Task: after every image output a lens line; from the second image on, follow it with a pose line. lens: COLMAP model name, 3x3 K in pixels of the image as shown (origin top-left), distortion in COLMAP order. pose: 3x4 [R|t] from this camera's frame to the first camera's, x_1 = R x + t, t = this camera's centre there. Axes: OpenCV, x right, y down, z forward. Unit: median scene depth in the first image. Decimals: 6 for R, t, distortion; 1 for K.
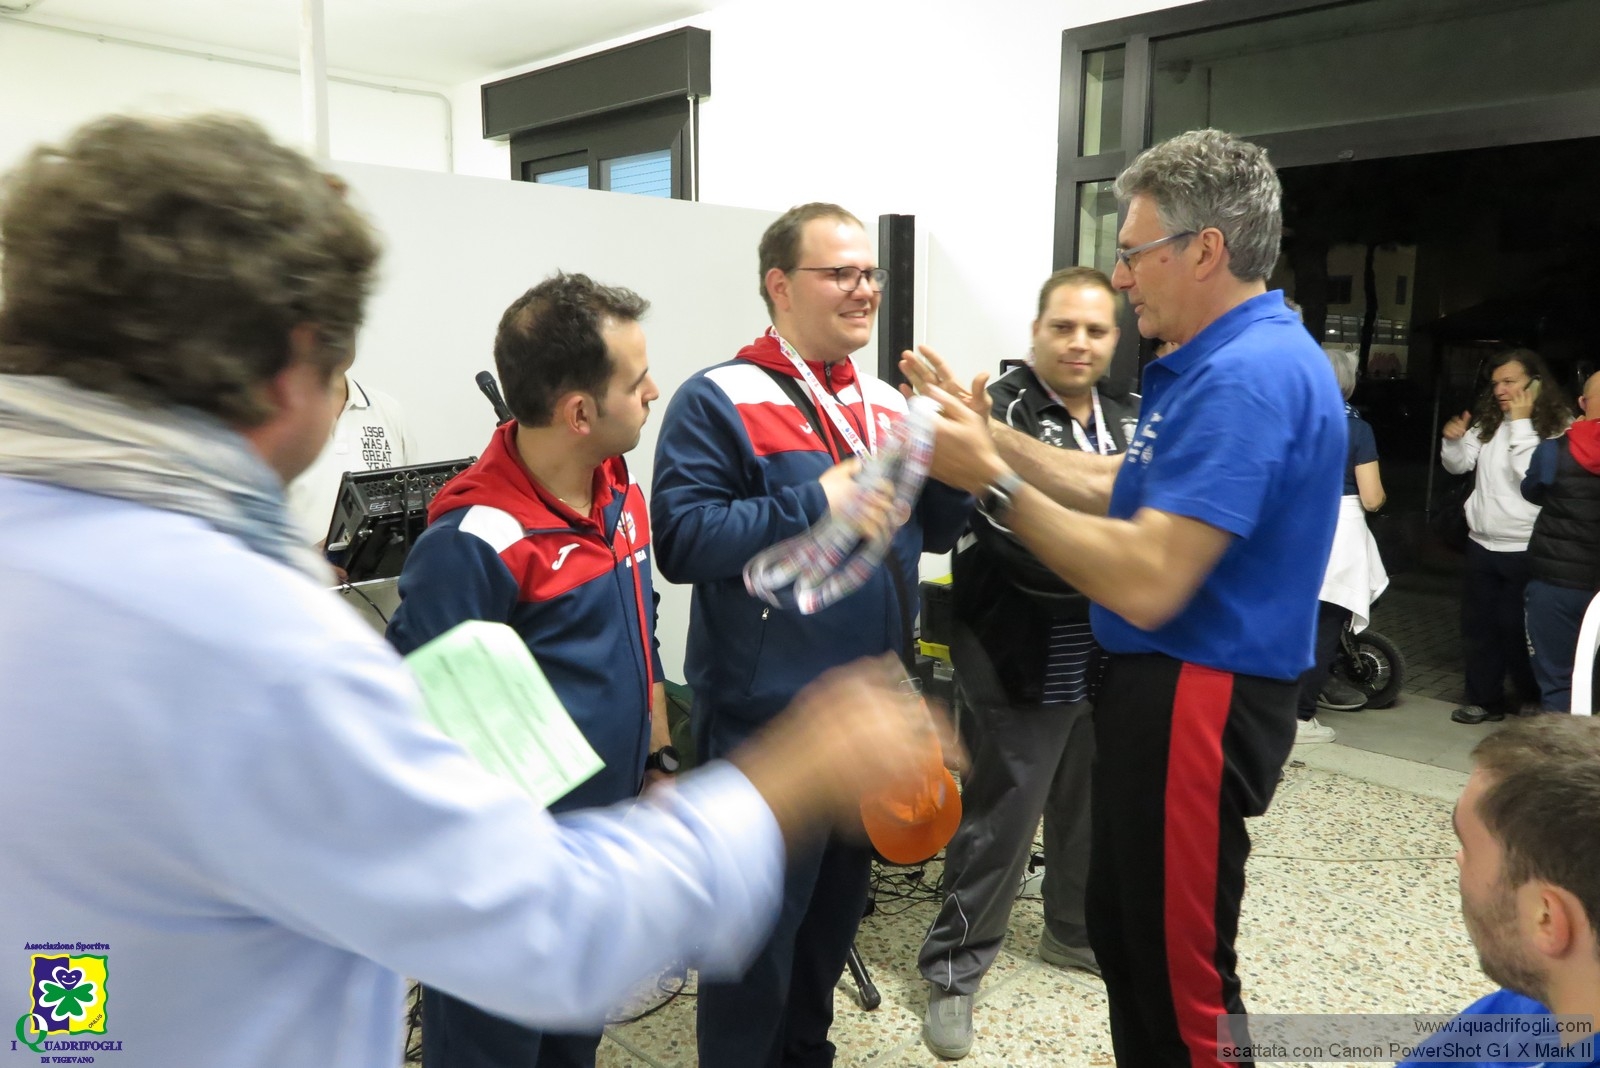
lens RADIAL K [[1189.2, 0, 803.1], [0, 1189.2, 520.3], [0, 0, 1]] dist [-0.005698, 0.005573]
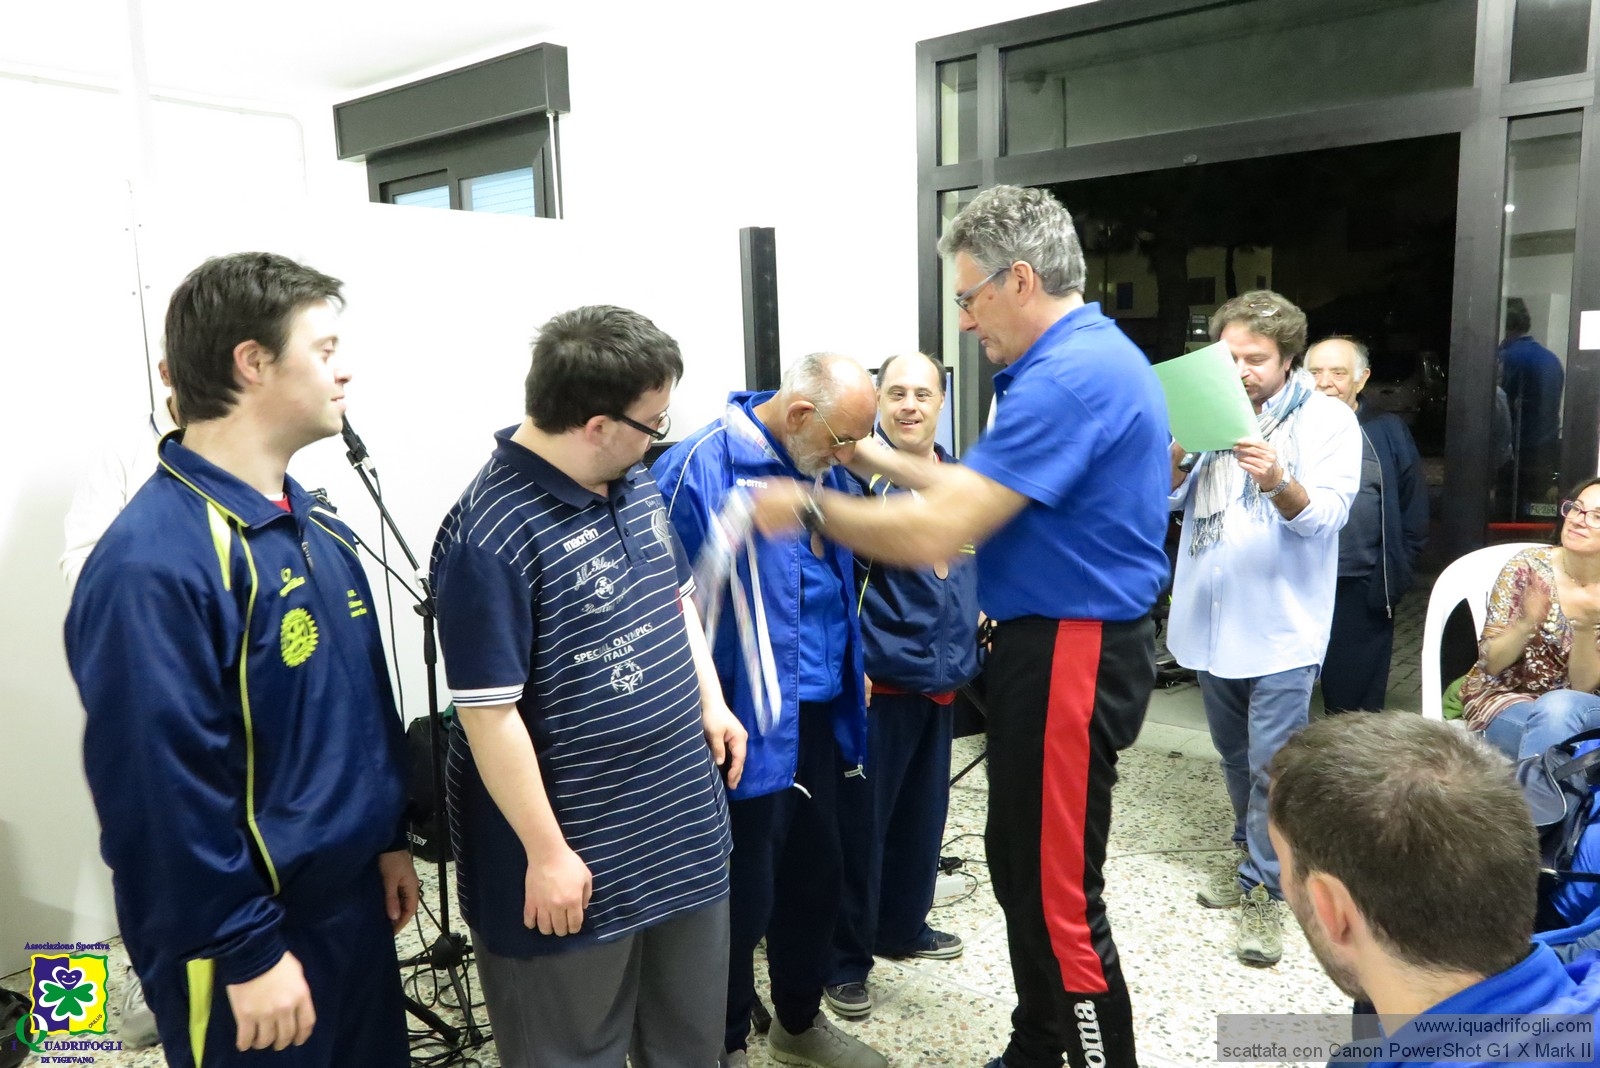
lens RADIAL K [[1189.2, 0, 800.2], [0, 1189.2, 520.5], [0, 0, 1]] dist [-0.005698, 0.005573]
pose [[0.995165, -0.044215, 0.087703, 0.016737], [0.045209, 0.998933, -0.009385, -0.000981], [-0.087194, 0.013304, 0.996102, 0.008462]]
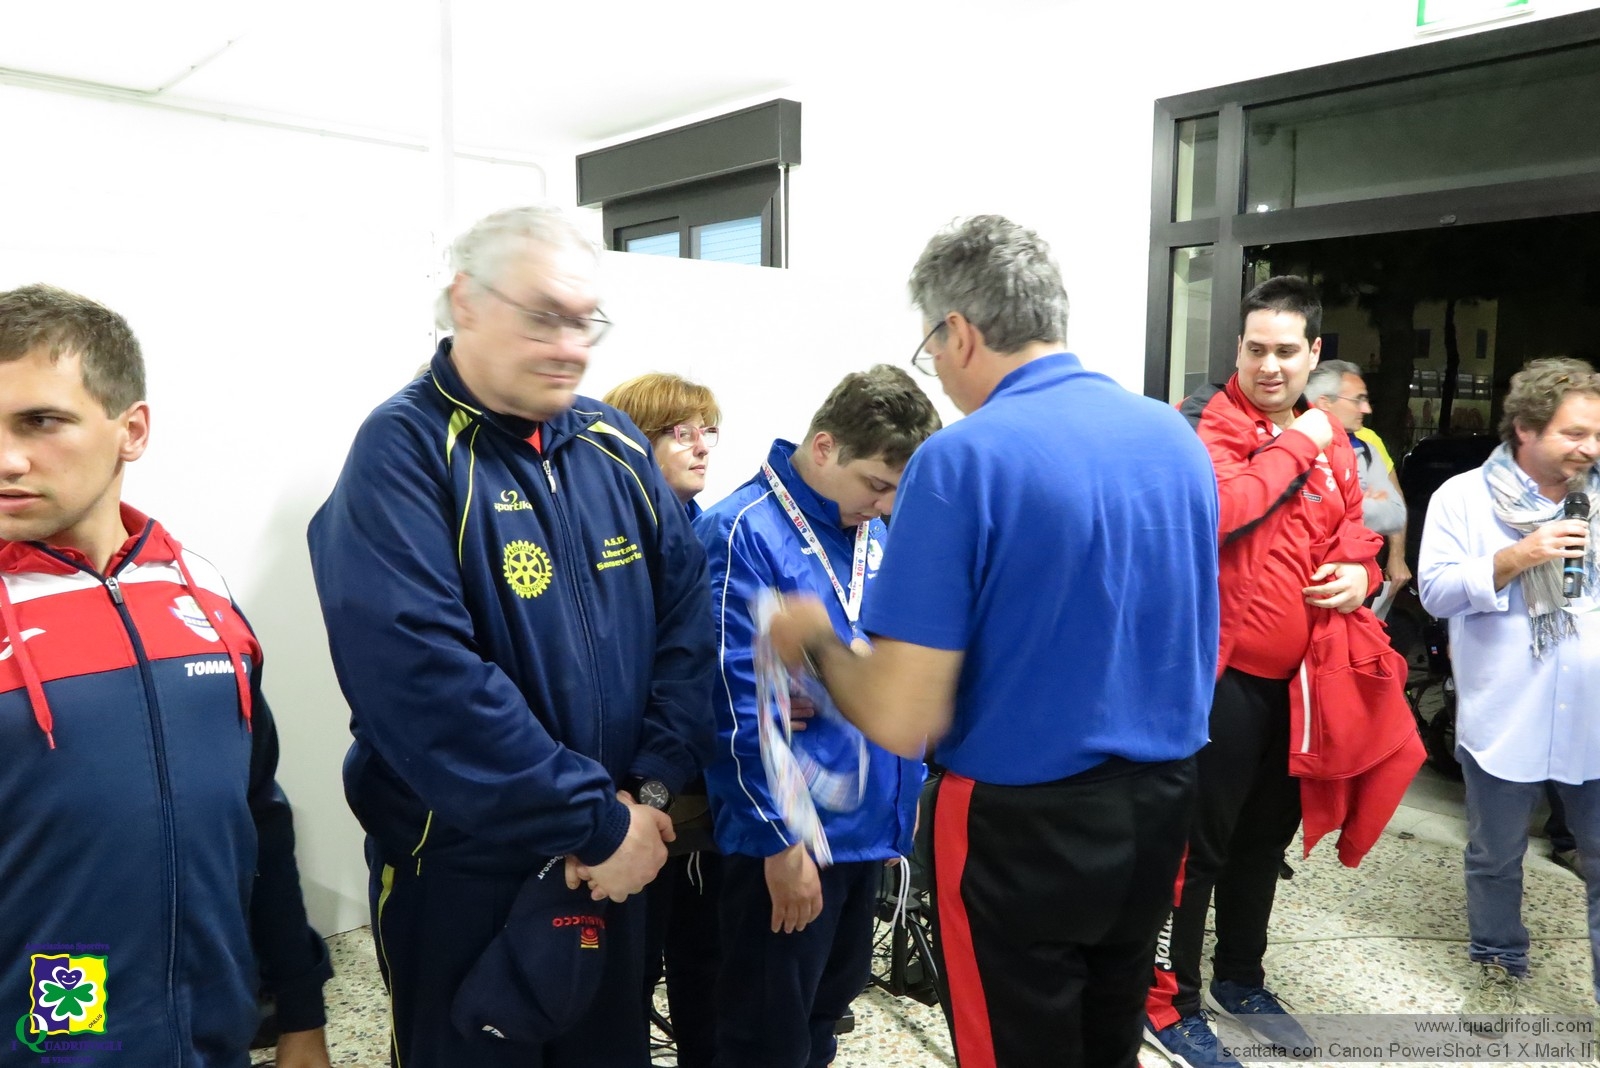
lens RADIAL K [[1189.2, 0, 801.6], [0, 1189.2, 518.7], [0, 0, 1]] dist [-0.005698, 0.005573]
pose [[0.998462, 0.005062, -0.055212, -0.030561], [-0.007620, 0.998902, -0.046227, -0.006796], [0.054917, 0.046577, 0.997404, -0.014534]]
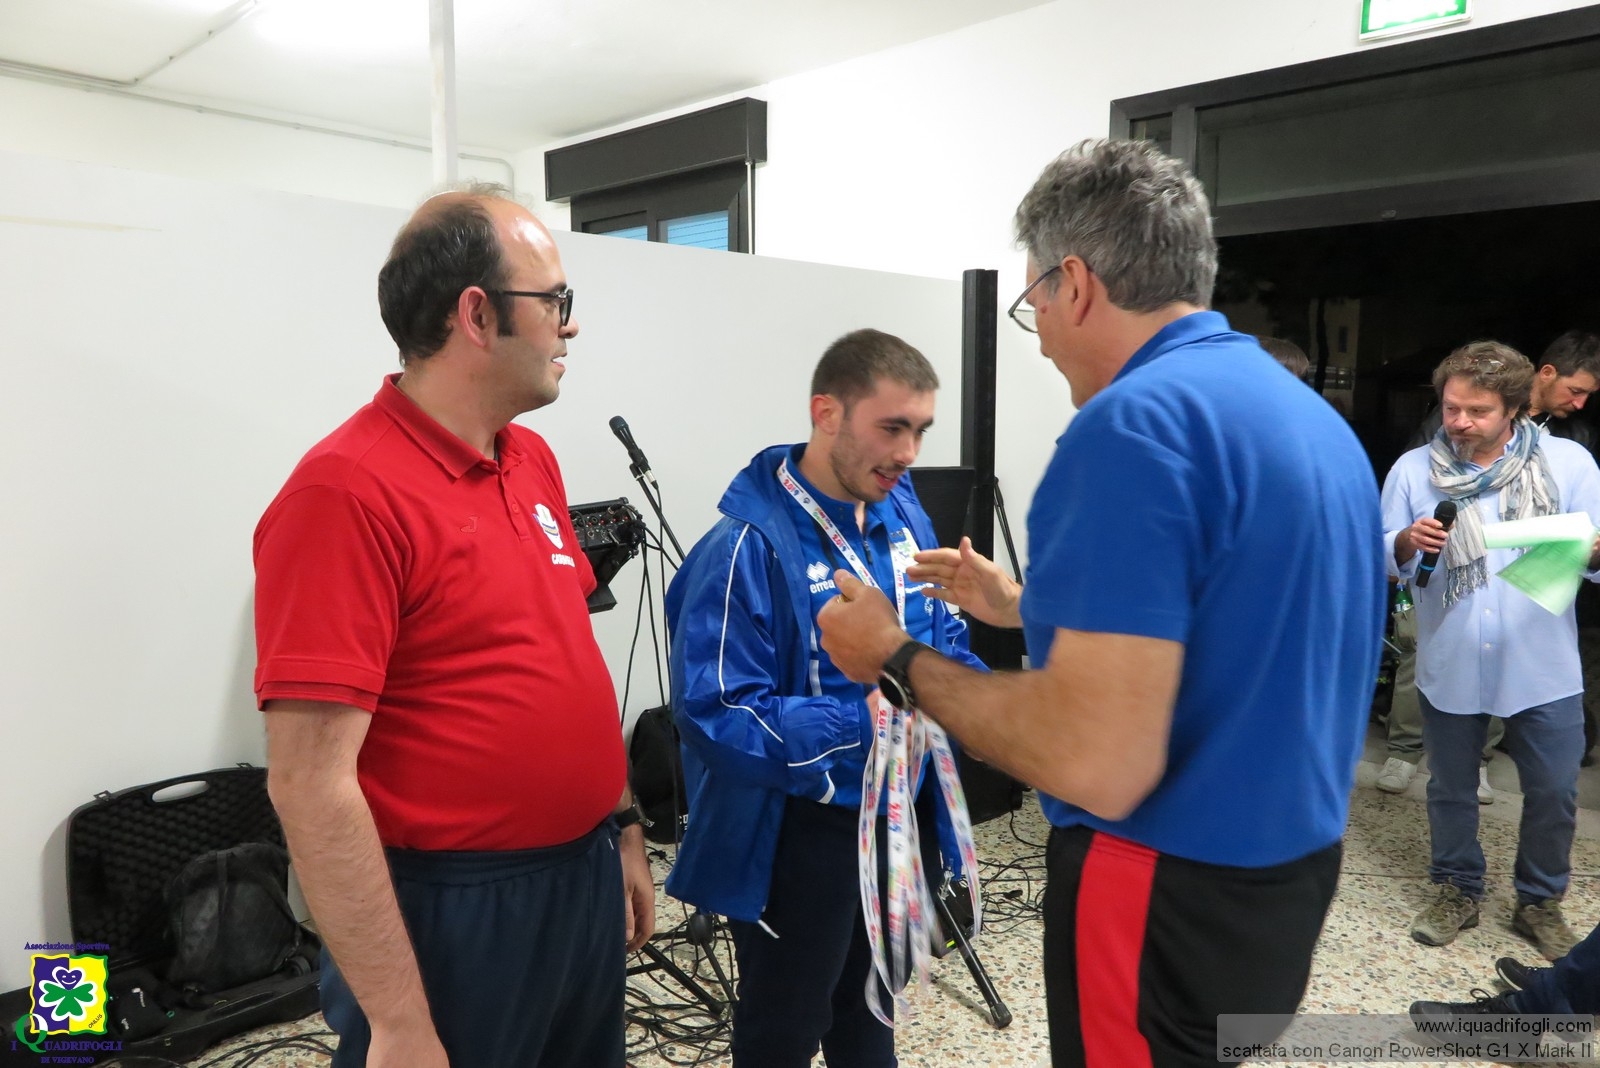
lens RADIAL K [[1095.1, 0, 799.8], [0, 1095.1, 522.0], [0, 0, 1]] dist [-0.014121, 0.006489]
pose [[0.999973, -0.002233, 0.006965, -0.088704], [0.002419, 0.999639, -0.026755, -0.003949], [-0.006903, 0.026771, 0.999618, 0.024124]]
